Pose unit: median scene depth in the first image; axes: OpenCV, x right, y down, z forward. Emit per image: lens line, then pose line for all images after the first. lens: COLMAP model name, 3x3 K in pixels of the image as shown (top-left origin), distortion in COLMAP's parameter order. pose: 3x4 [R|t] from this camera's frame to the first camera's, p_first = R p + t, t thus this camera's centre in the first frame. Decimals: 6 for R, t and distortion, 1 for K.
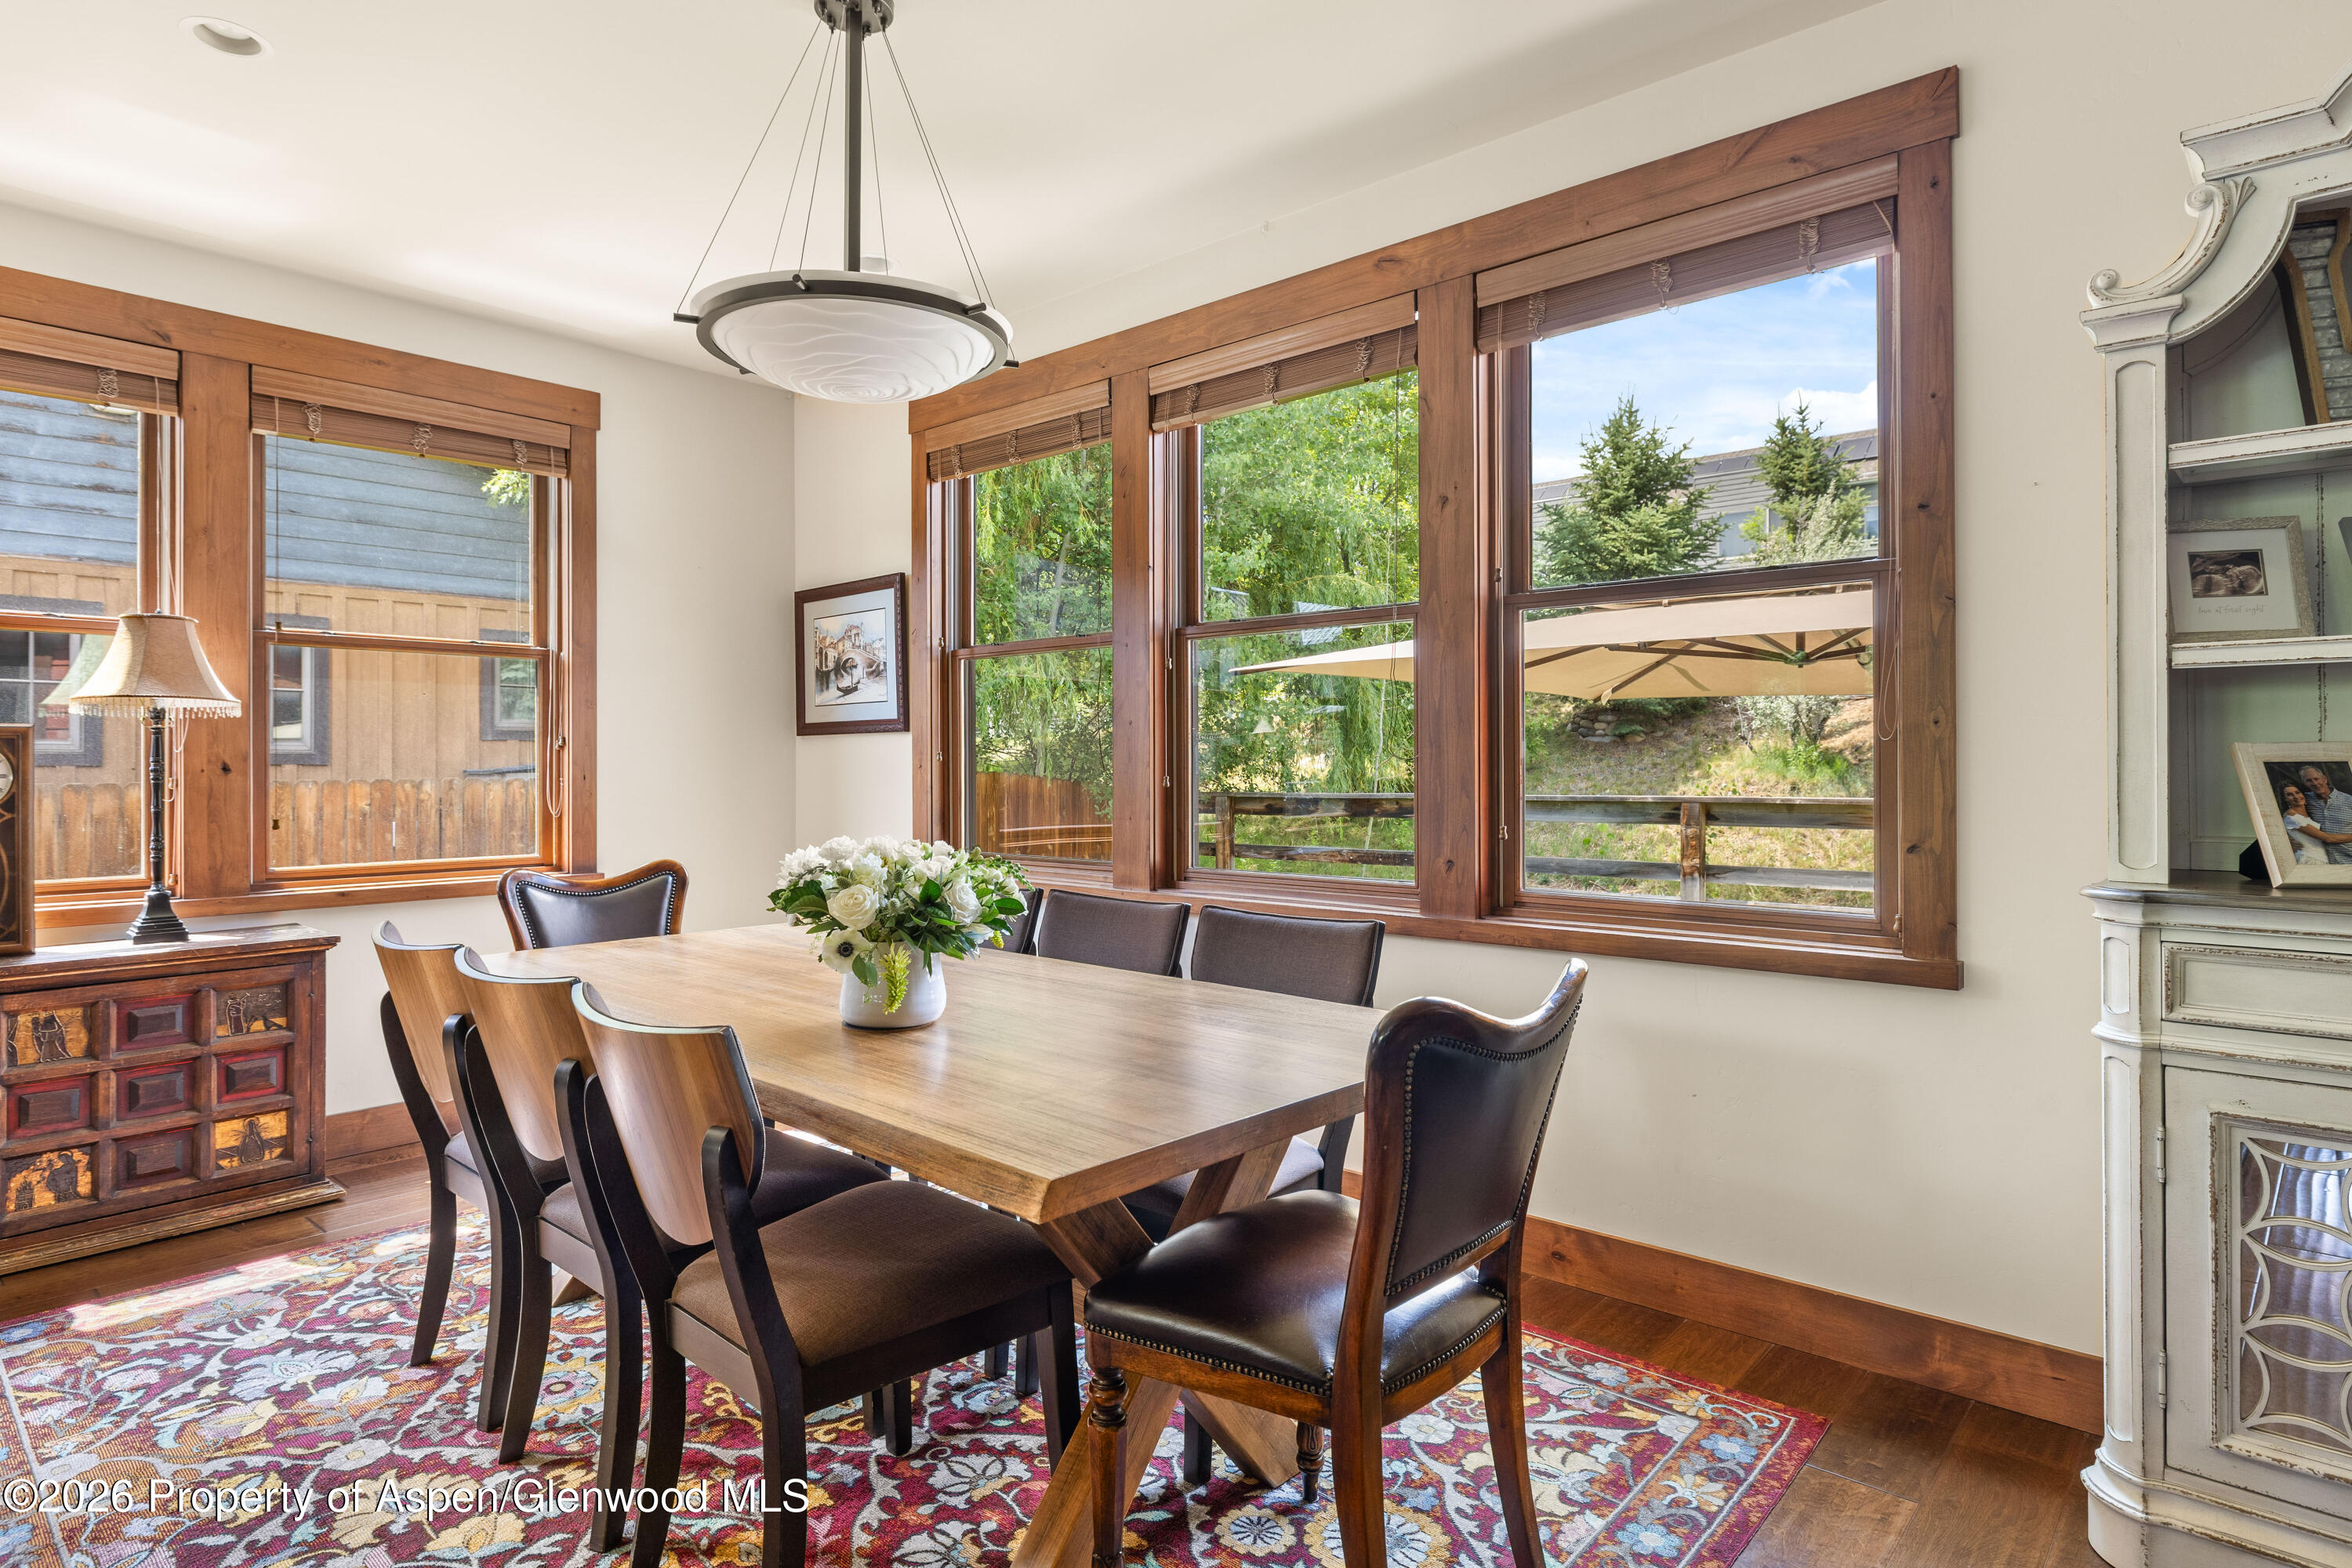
lens RADIAL K [[1277.9, 0, 1173.5], [0, 1277.9, 761.6], [0, 0, 1]] dist [-0.000638, -0.000323]
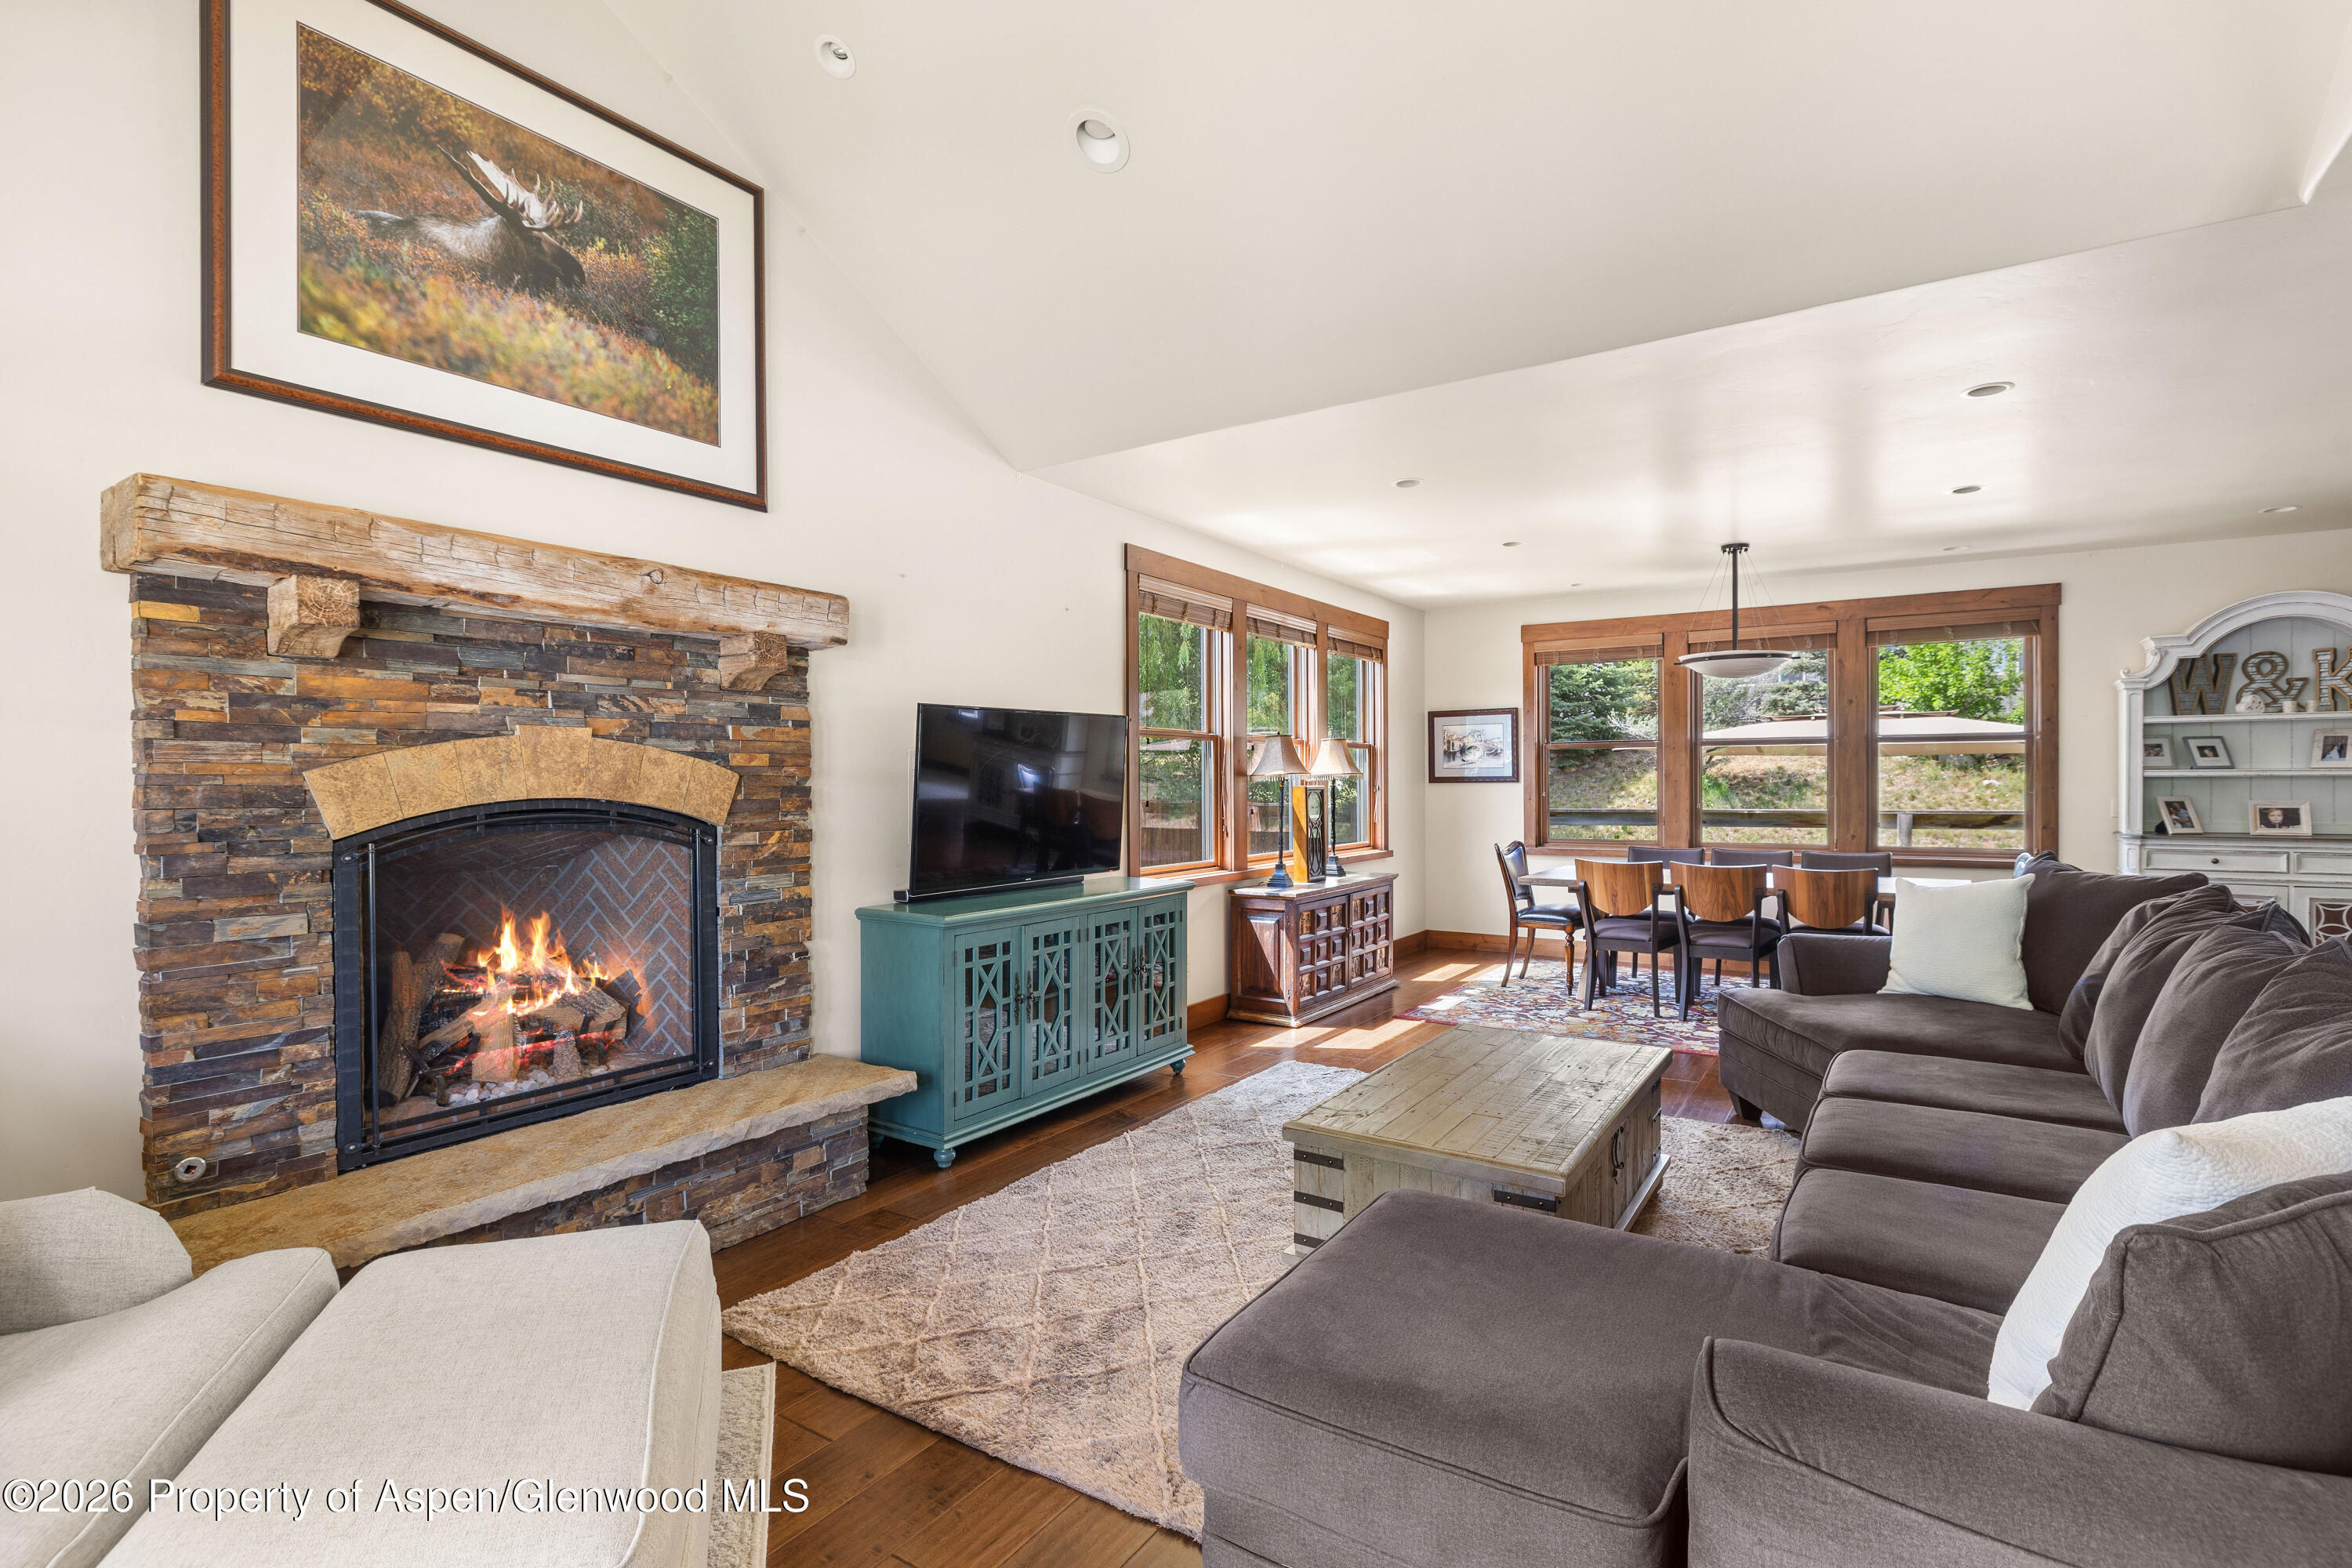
lens RADIAL K [[1096.9, 0, 1181.1], [0, 1096.9, 790.8], [0, 0, 1]] dist [-0.006975, -0.001262]
pose [[0.989057, -0.003927, 0.147482, -1.068342], [0.002328, 0.999937, 0.011016, -0.031320], [-0.147516, -0.010552, 0.989003, -0.750284]]
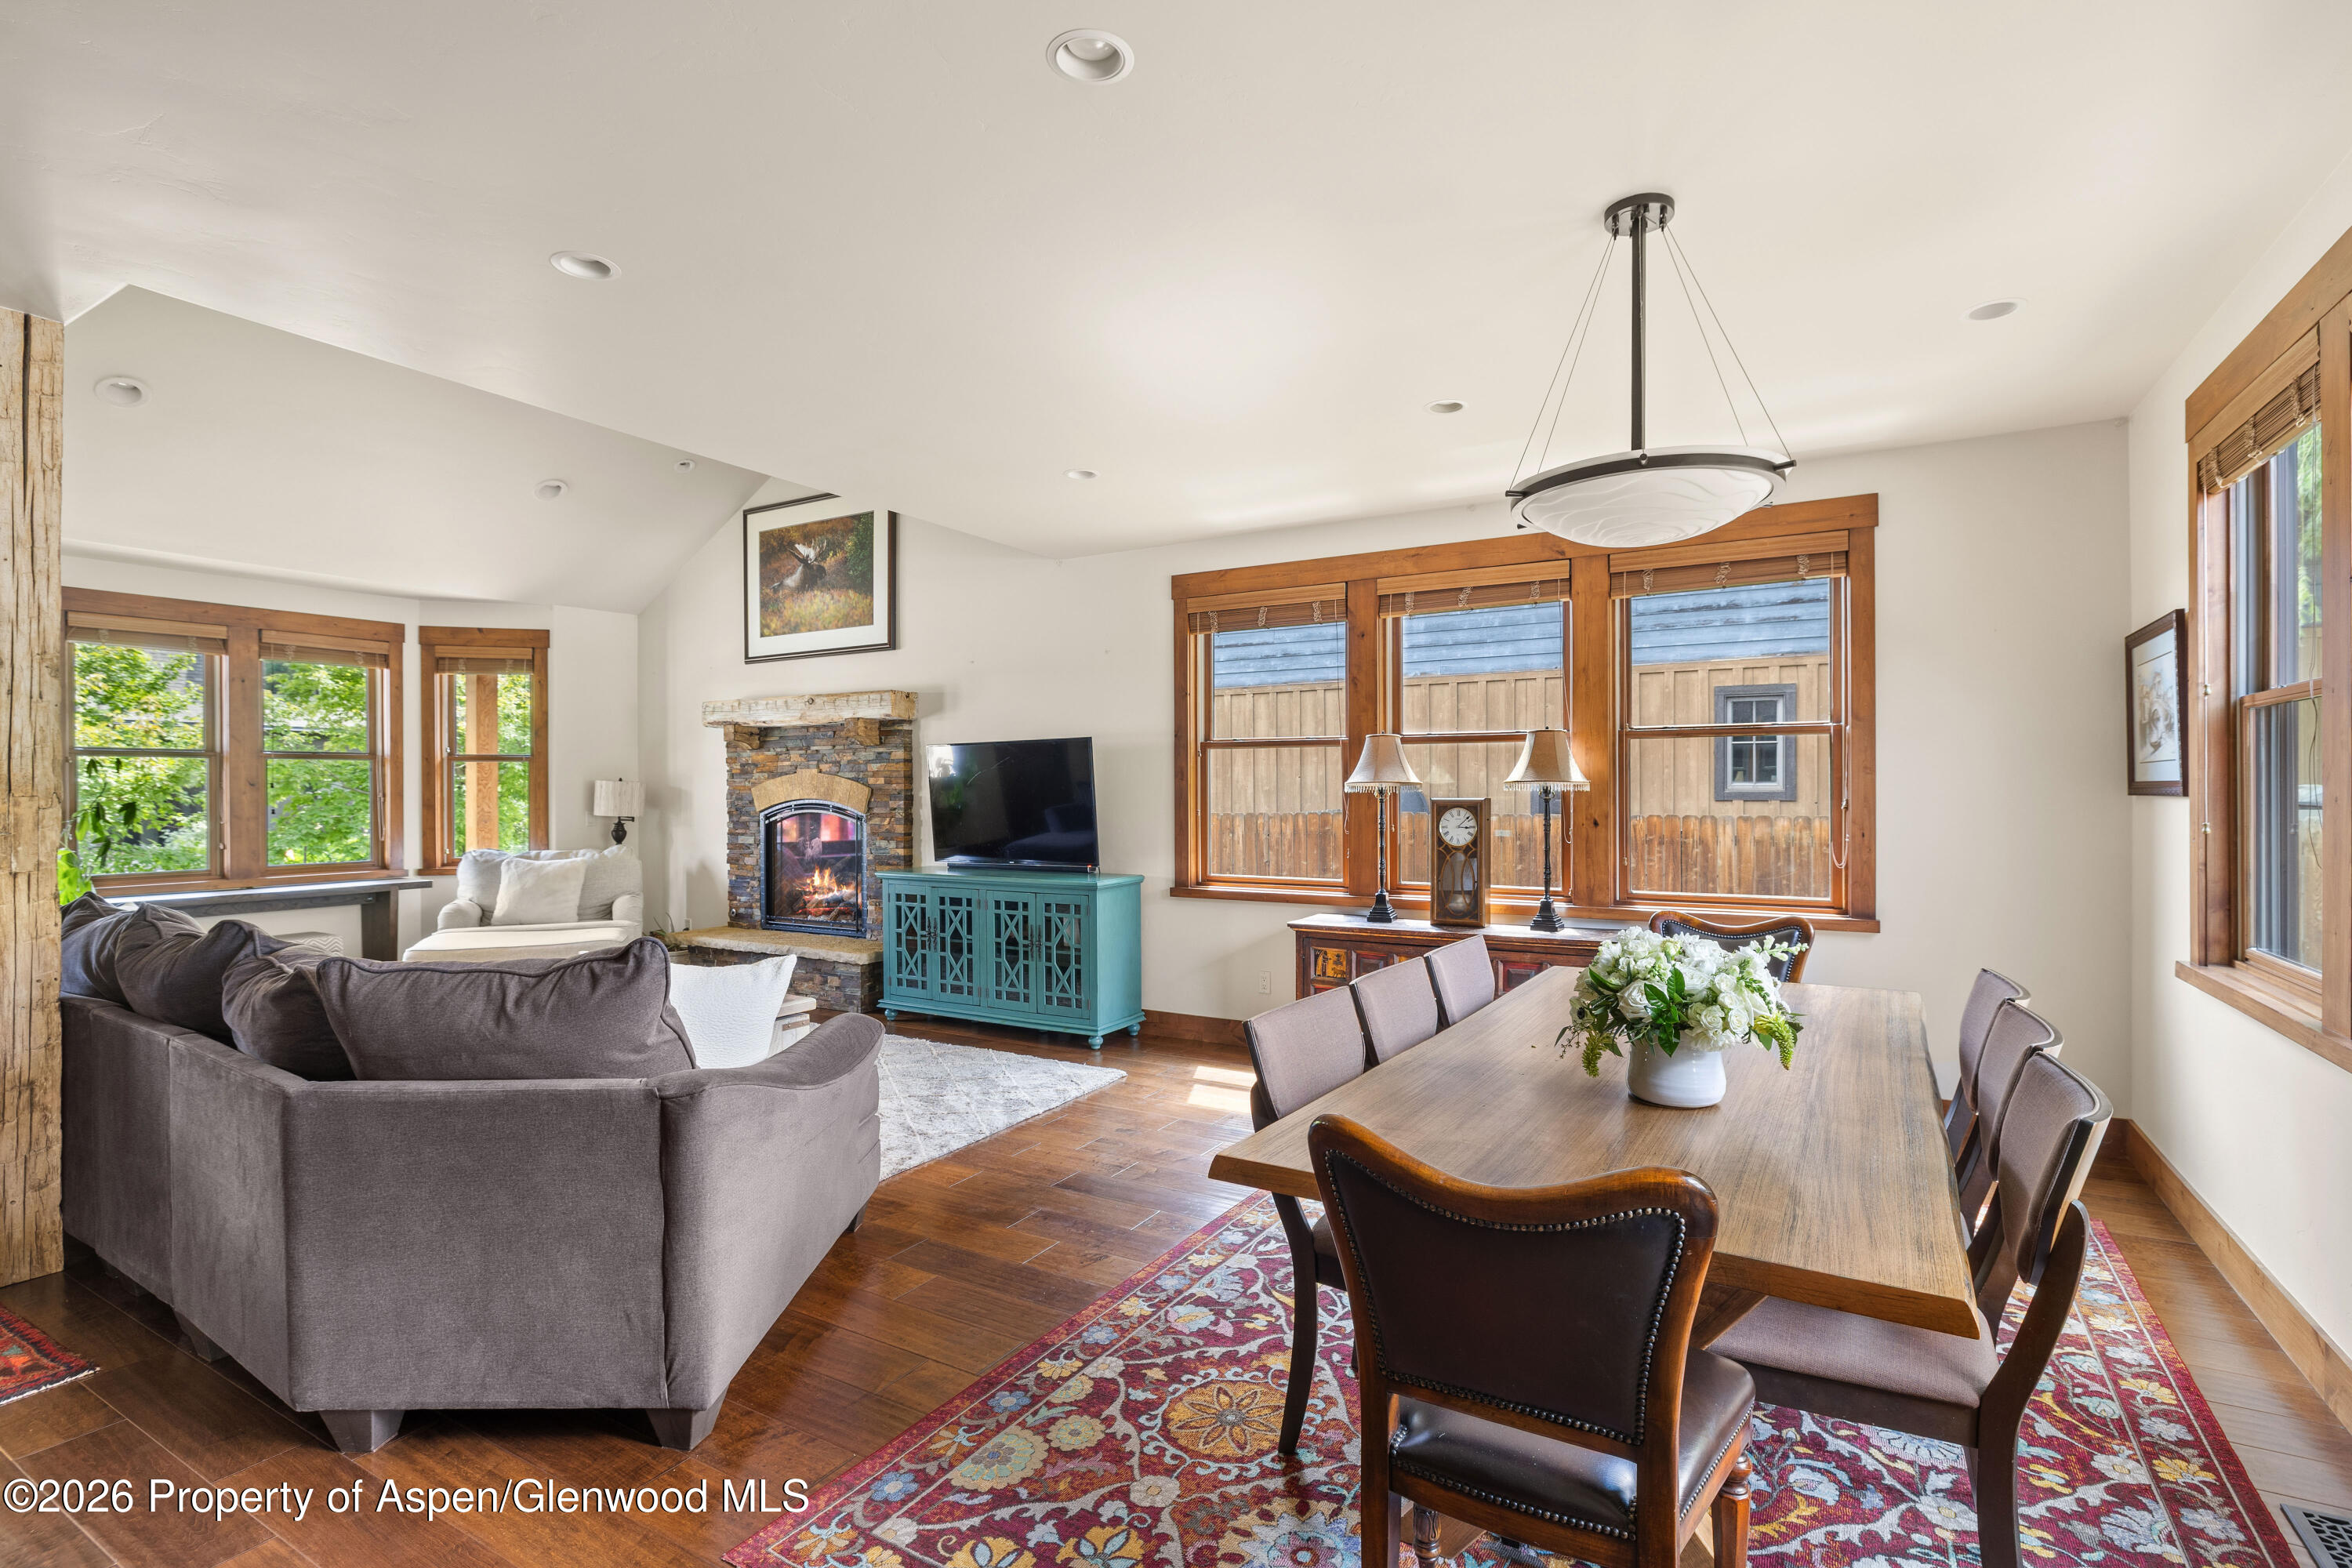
lens RADIAL K [[1096.9, 0, 1193.5], [0, 1096.9, 786.5], [0, 0, 1]] dist [-0.006975, -0.001262]
pose [[0.204040, 0.000229, -0.978963, 0.373048], [0.007554, 0.999970, 0.001809, -0.037253], [0.978933, -0.007764, 0.204032, 0.216295]]
